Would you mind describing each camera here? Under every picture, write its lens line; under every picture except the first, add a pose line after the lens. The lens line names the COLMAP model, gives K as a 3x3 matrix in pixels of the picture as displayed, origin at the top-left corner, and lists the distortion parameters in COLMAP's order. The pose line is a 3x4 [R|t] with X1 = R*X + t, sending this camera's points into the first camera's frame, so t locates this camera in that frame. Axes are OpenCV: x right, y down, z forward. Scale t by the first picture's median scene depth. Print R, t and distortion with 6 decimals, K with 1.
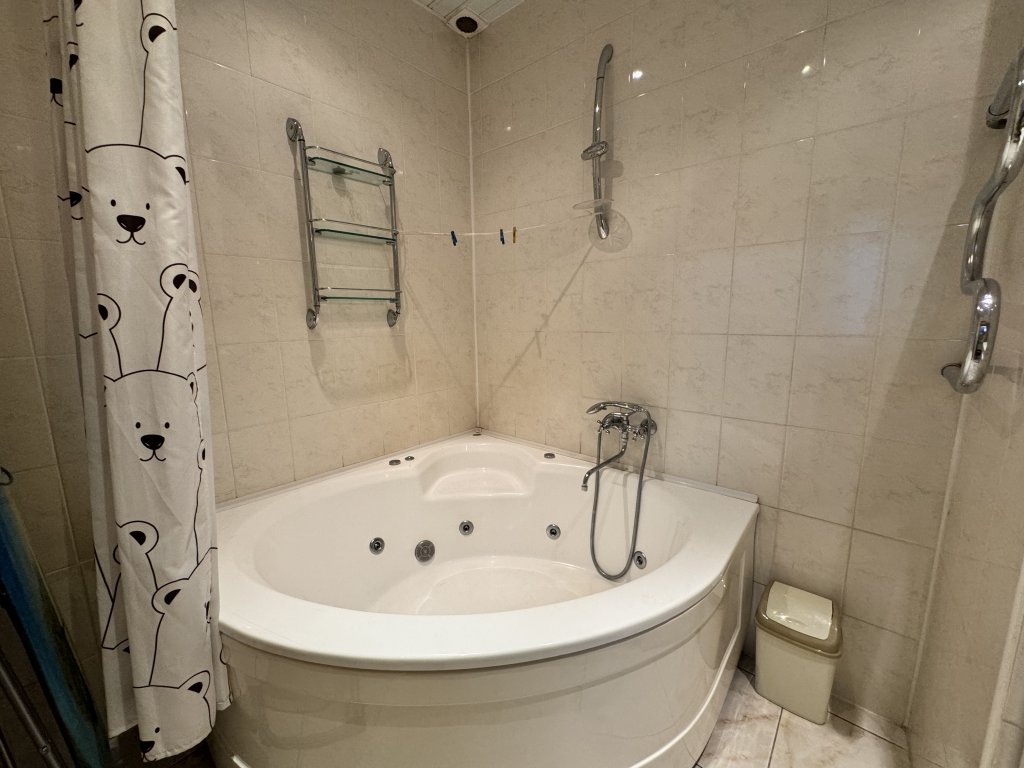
lens RADIAL K [[408.5, 0, 512.0], [0, 408.5, 382.0], [0, 0, 1]] dist [-0.000554, -0.000212]
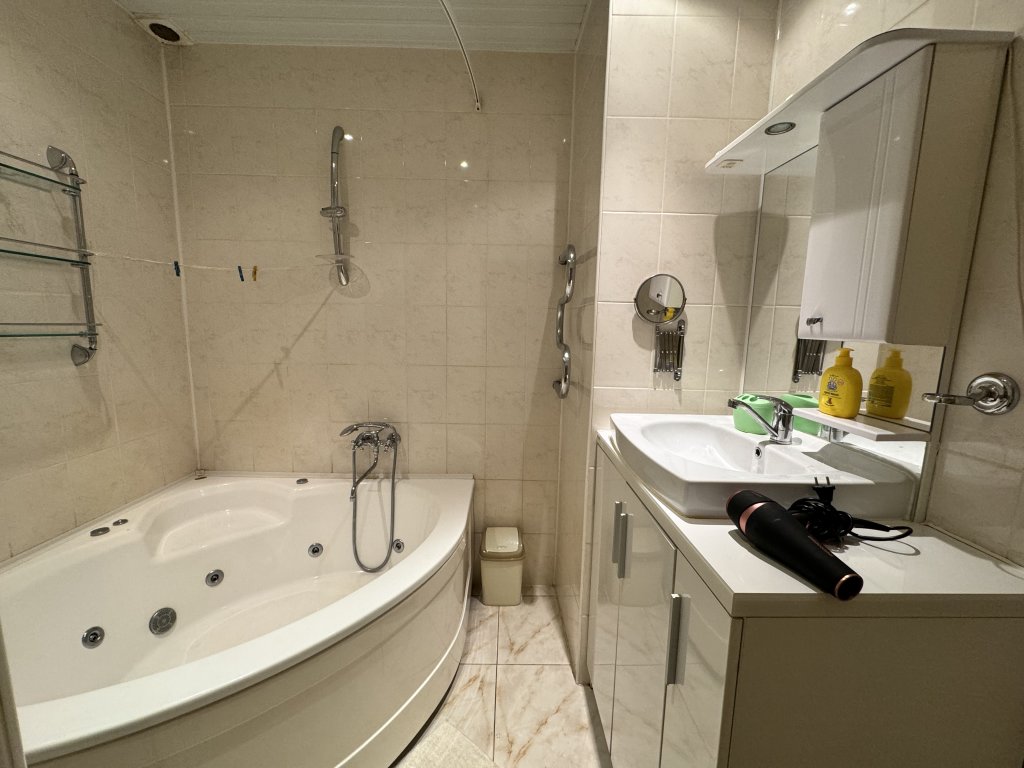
lens RADIAL K [[408.5, 0, 511.4], [0, 408.5, 383.4], [0, 0, 1]] dist [-0.000554, -0.000212]
pose [[0.746242, -0.067344, 0.662259, -0.217524], [0.080771, 0.996679, 0.010337, -0.045159], [-0.660756, 0.045778, 0.749203, -0.185353]]
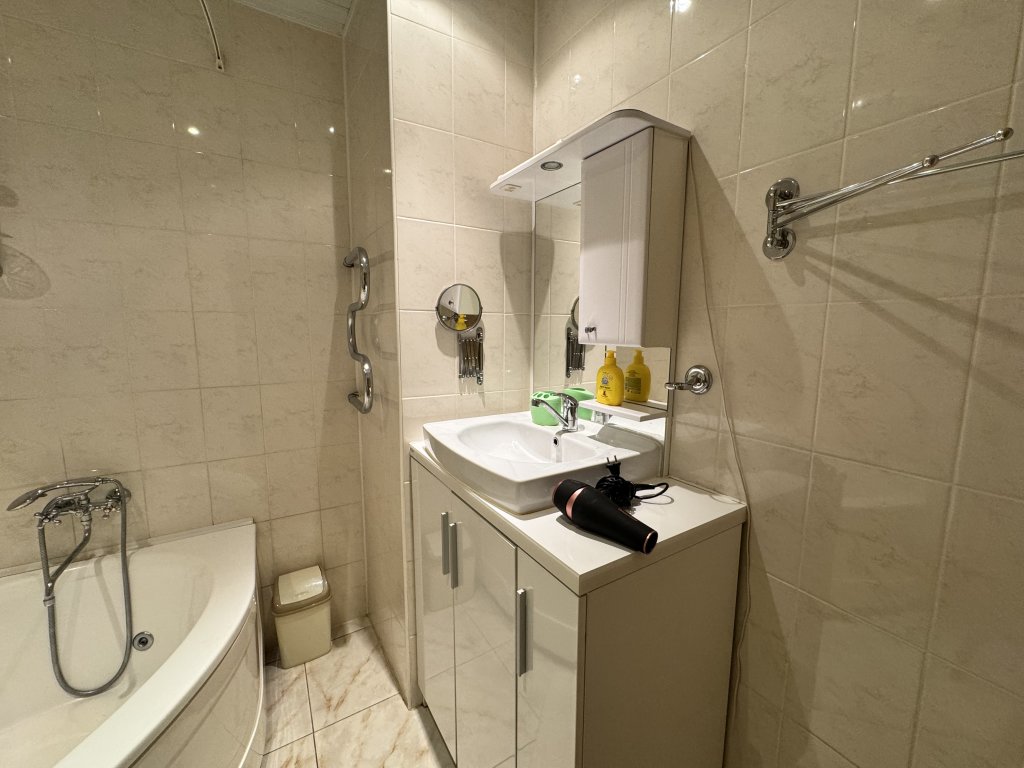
lens RADIAL K [[408.5, 0, 510.8], [0, 408.5, 382.8], [0, 0, 1]] dist [-0.000554, -0.000212]
pose [[0.300167, -0.111082, 0.947397, -0.231084], [0.150285, 0.986299, 0.068029, -0.069267], [-0.941974, 0.121959, 0.312748, -0.122634]]
